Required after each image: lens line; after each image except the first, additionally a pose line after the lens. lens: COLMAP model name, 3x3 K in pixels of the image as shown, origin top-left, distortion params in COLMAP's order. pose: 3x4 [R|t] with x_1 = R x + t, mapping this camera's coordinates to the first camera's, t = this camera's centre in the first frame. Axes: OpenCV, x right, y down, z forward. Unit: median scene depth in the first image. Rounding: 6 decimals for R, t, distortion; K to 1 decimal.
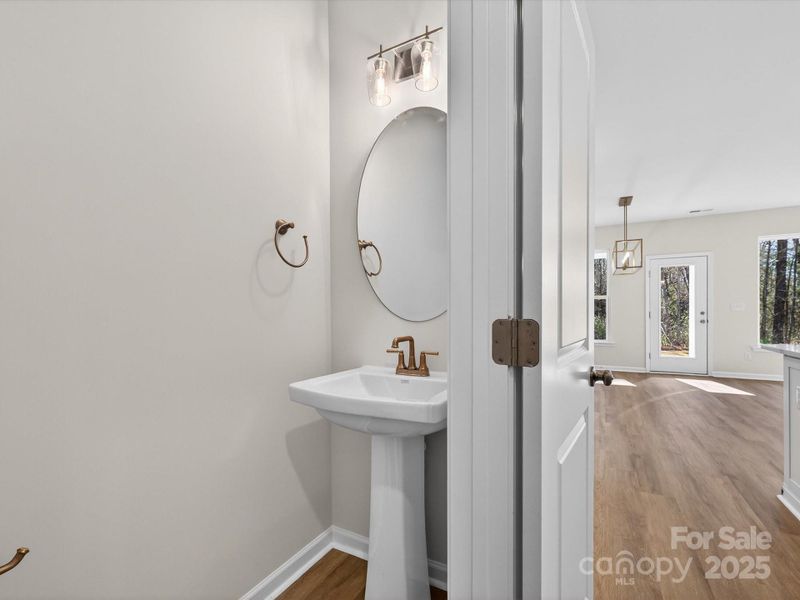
lens RADIAL K [[357.4, 0, 400.8], [0, 357.4, 314.9], [0, 0, 1]] dist [0.001004, 0.000125]
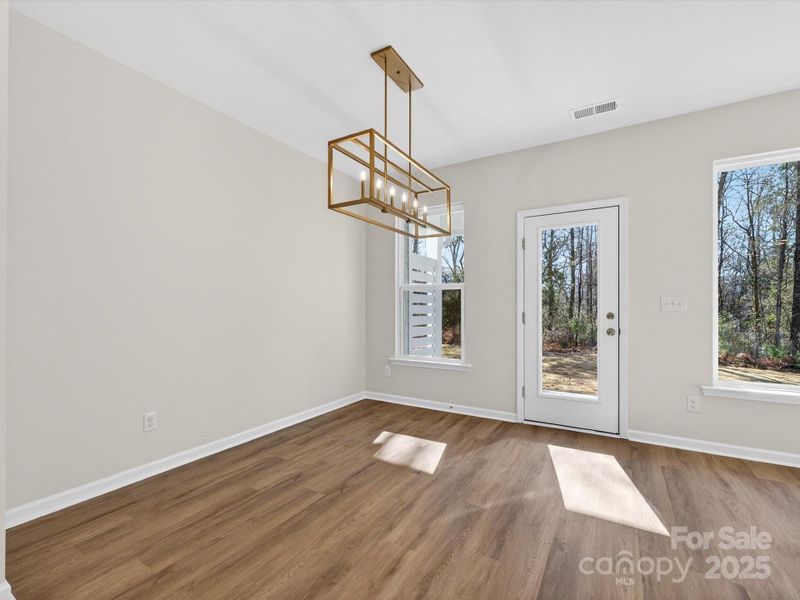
lens RADIAL K [[363.1, 0, 399.3], [0, 363.1, 304.5], [0, 0, 1]] dist [0.000132, 0.000024]
pose [[0.998683, 0.013217, -0.049568, 0.563301], [-0.014303, 0.999664, -0.021614, -0.005742], [0.049265, 0.022294, 0.998537, 0.455619]]
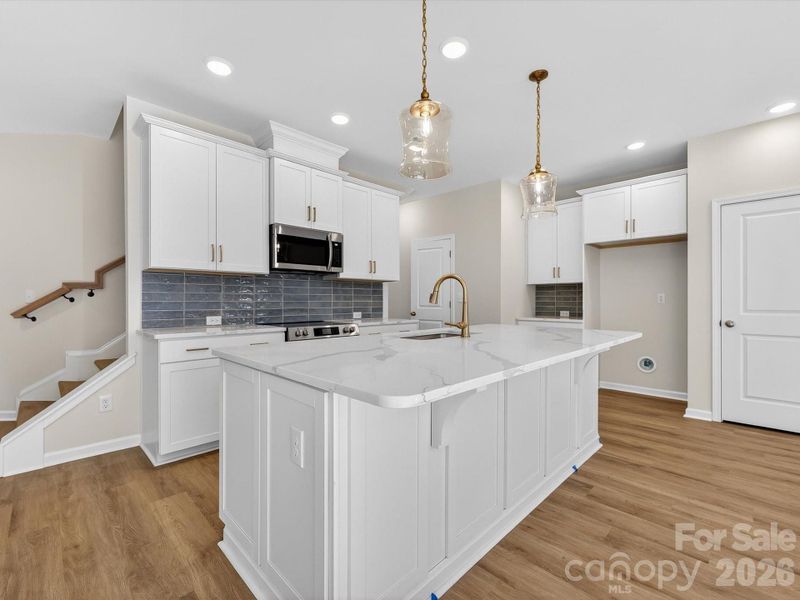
lens RADIAL K [[360.3, 0, 403.0], [0, 360.3, 299.0], [0, 0, 1]] dist [0.003134, 0.000237]
pose [[-0.283550, 0.005283, -0.958943, 0.902594], [-0.005533, 0.999959, 0.007145, -0.010778], [0.958941, 0.007331, -0.283510, 0.242431]]
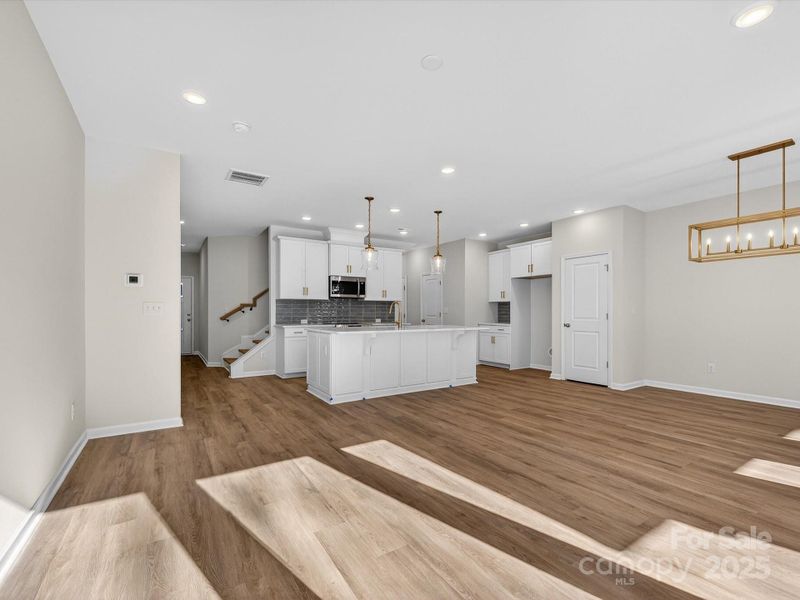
lens RADIAL K [[363.1, 0, 399.3], [0, 363.1, 304.5], [0, 0, 1]] dist [0.000132, 0.000024]
pose [[-0.486369, -0.007864, -0.873718, 1.329530], [-0.002950, 0.999969, -0.007359, -0.020445], [0.873749, -0.001002, -0.486377, 0.645534]]
